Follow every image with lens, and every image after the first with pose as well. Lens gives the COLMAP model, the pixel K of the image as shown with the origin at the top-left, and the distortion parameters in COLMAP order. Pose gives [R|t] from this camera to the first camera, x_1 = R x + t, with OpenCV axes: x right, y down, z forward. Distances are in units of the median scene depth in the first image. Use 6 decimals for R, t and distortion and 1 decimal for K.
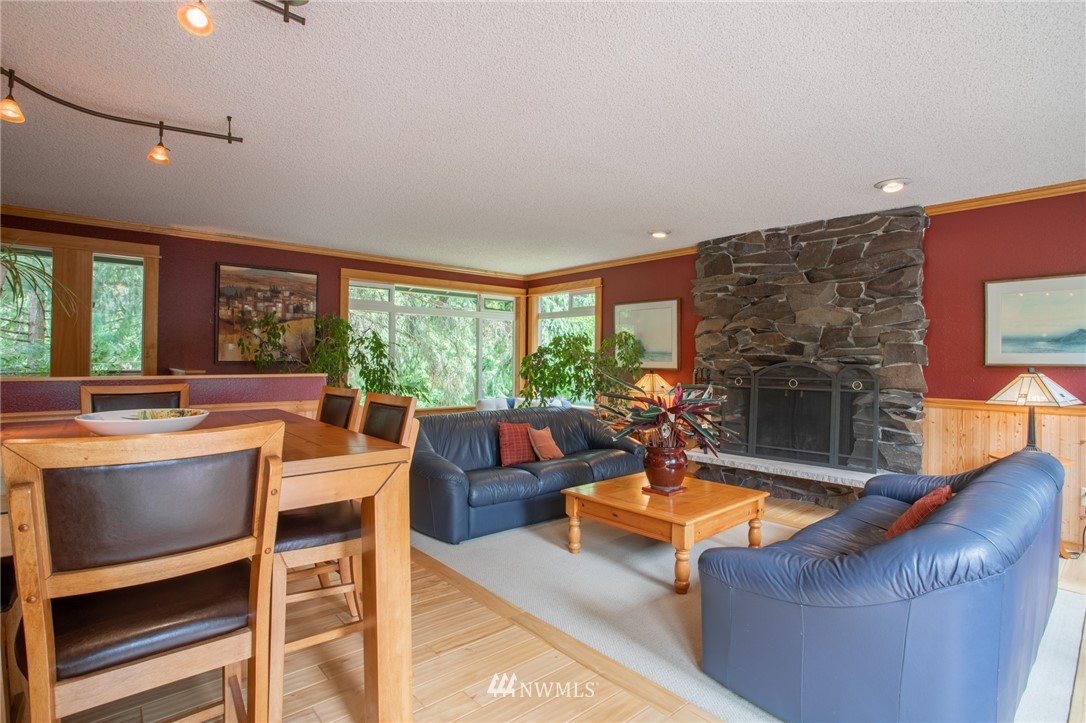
lens RADIAL K [[525.7, 0, 551.7], [0, 525.7, 357.2], [0, 0, 1]] dist [-0.064921, 0.025047]
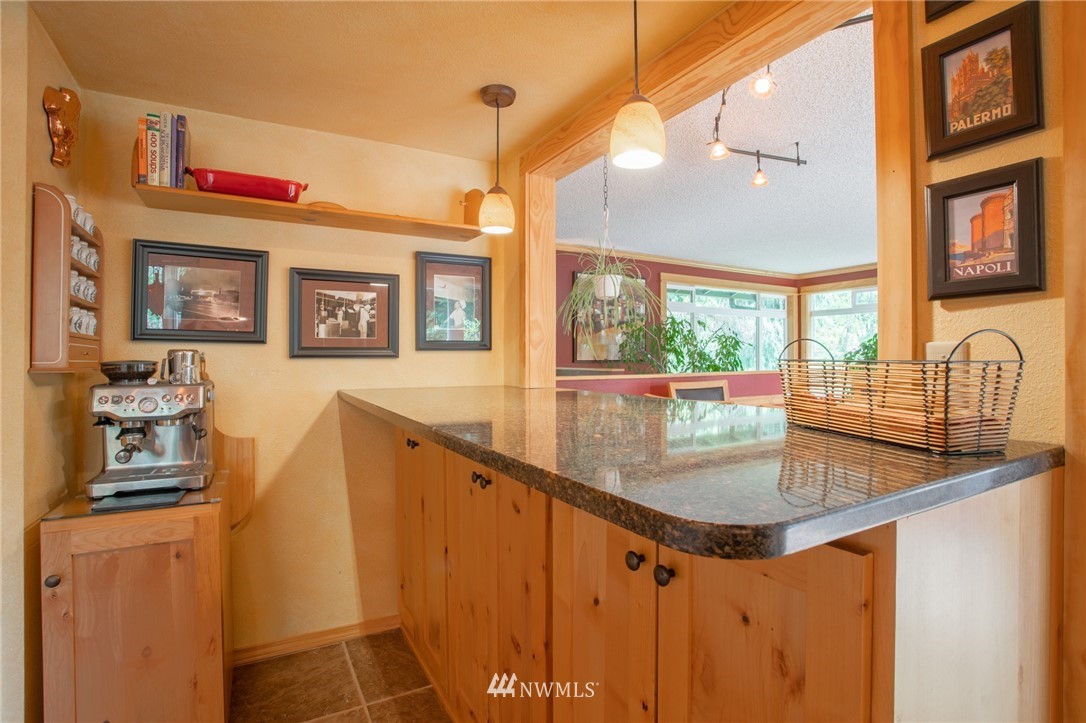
lens RADIAL K [[525.7, 0, 552.2], [0, 525.7, 357.7], [0, 0, 1]] dist [-0.064921, 0.025047]
pose [[0.981864, -0.010436, -0.189298, -0.481596], [0.011094, 0.999936, 0.002415, -0.002377], [0.189261, -0.004471, 0.981917, -0.111219]]
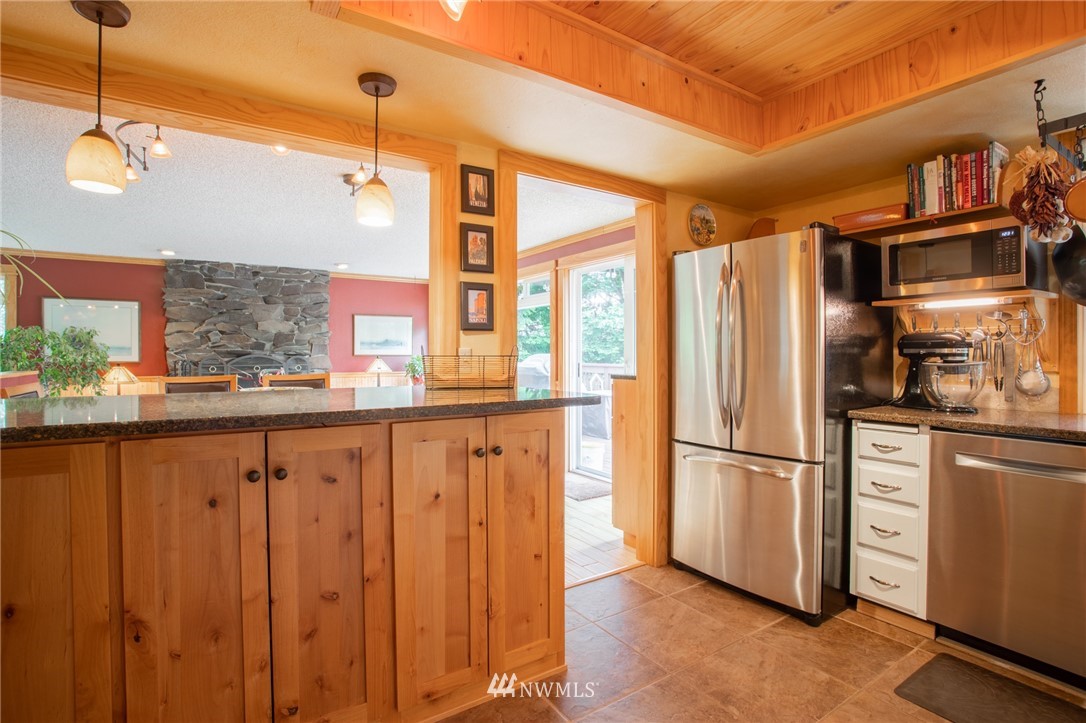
lens RADIAL K [[525.7, 0, 541.4], [0, 525.7, 357.3], [0, 0, 1]] dist [-0.064921, 0.025047]
pose [[0.125186, -0.014154, 0.992032, -0.846493], [-0.000345, 0.999898, 0.014310, -0.004613], [-0.992133, -0.002134, 0.125168, -0.020880]]
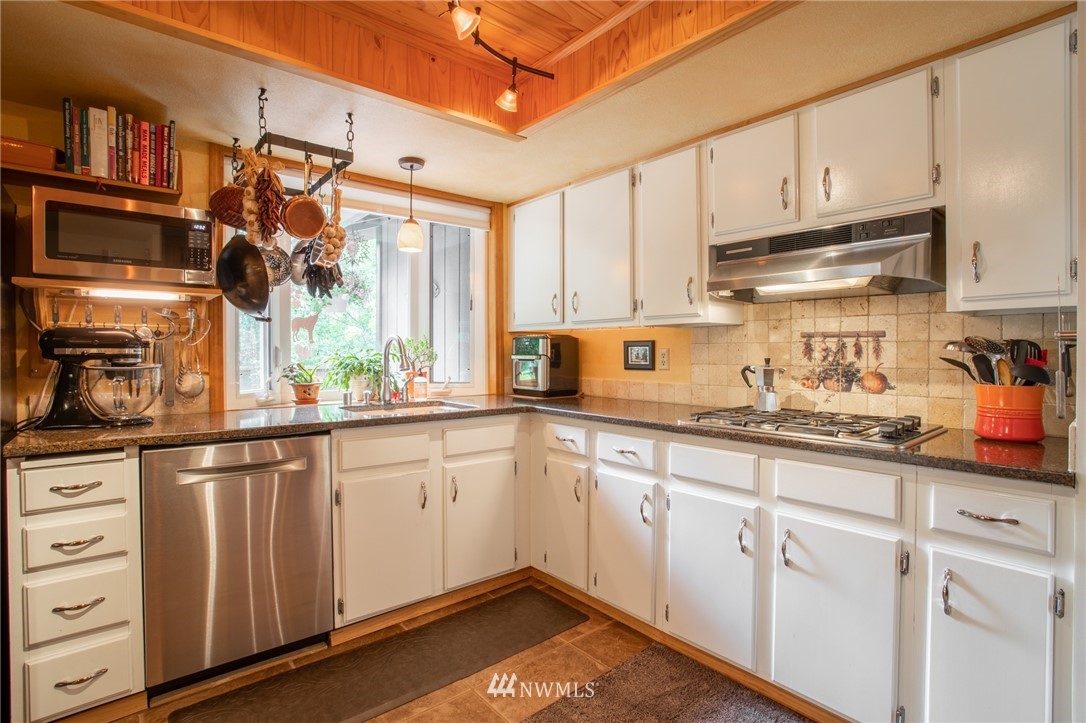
lens RADIAL K [[525.7, 0, 540.8], [0, 525.7, 357.2], [0, 0, 1]] dist [-0.064921, 0.025047]
pose [[-0.999914, -0.005834, 0.011744, -0.650141], [-0.005782, 0.999973, 0.004448, -0.003050], [-0.011769, 0.004379, -0.999921, 0.045590]]
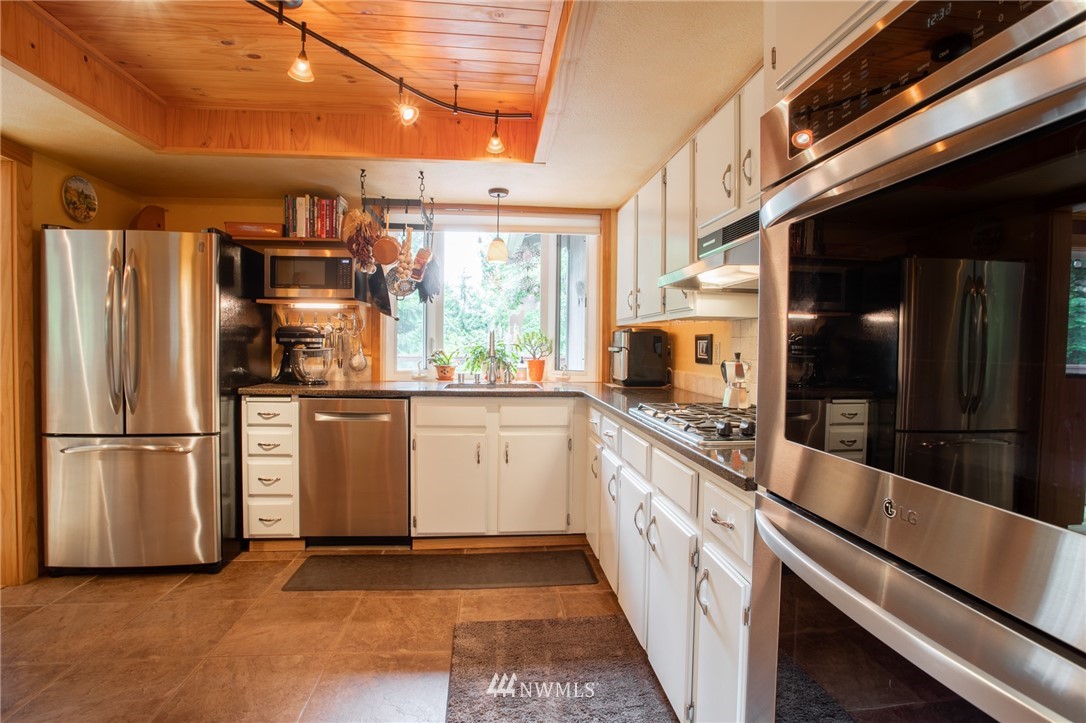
lens RADIAL K [[525.7, 0, 535.3], [0, 525.7, 356.5], [0, 0, 1]] dist [-0.064921, 0.025047]
pose [[-0.820581, -0.030427, 0.570720, -0.941806], [-0.021024, 0.999513, 0.023059, -0.004338], [-0.571144, 0.006923, -0.820821, 0.041758]]
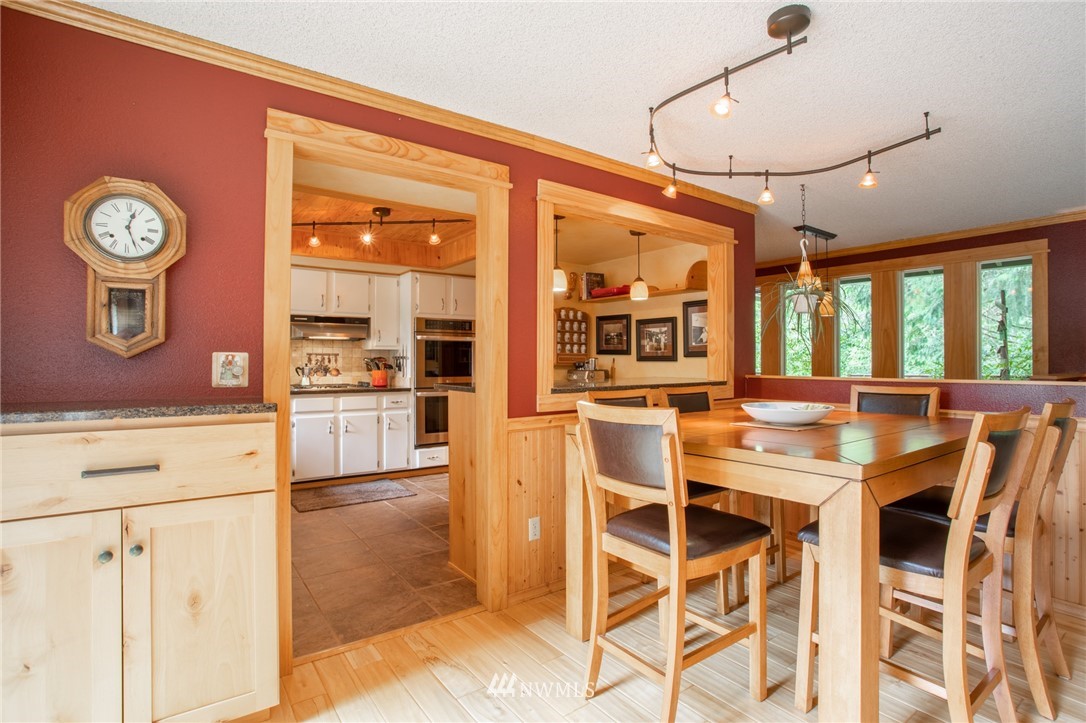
lens RADIAL K [[525.7, 0, 537.8], [0, 525.7, 356.7], [0, 0, 1]] dist [-0.064921, 0.025047]
pose [[-0.087934, -0.014386, -0.996022, 0.194101], [0.003372, 0.999886, -0.014739, 0.001839], [0.996121, -0.004654, -0.087876, 0.175403]]
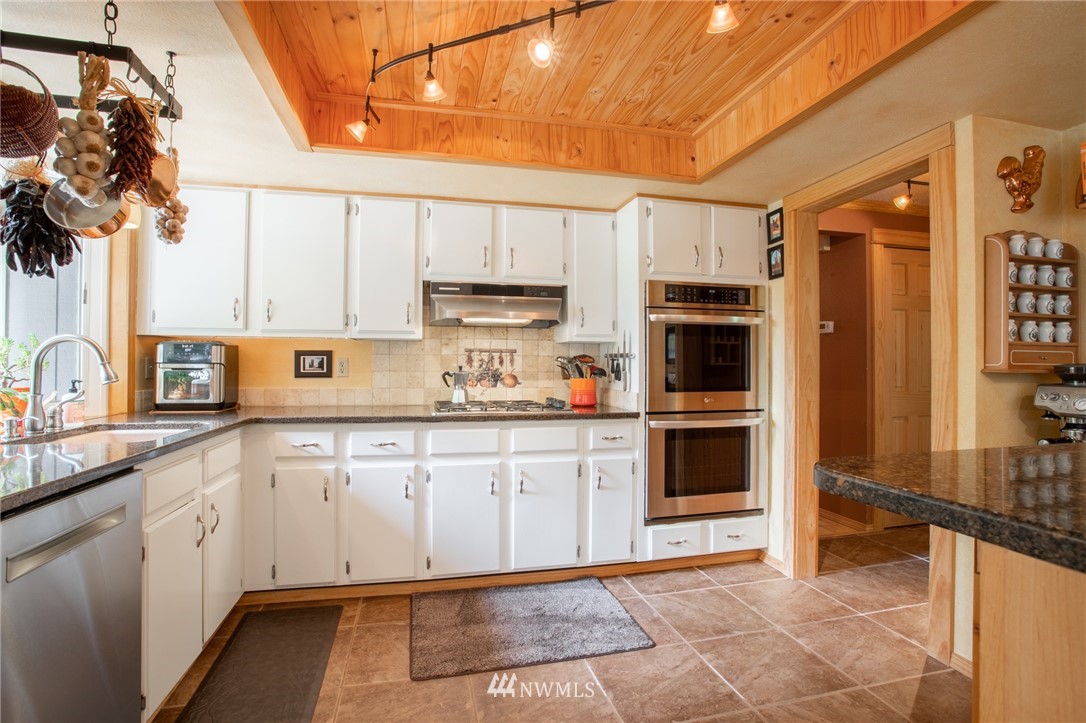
lens RADIAL K [[525.7, 0, 532.2], [0, 525.7, 357.0], [0, 0, 1]] dist [-0.064921, 0.025047]
pose [[-0.469757, -0.019248, -0.882586, -0.313889], [-0.002903, 0.999791, -0.020259, 0.000552], [0.882791, -0.006955, -0.469715, -0.020487]]
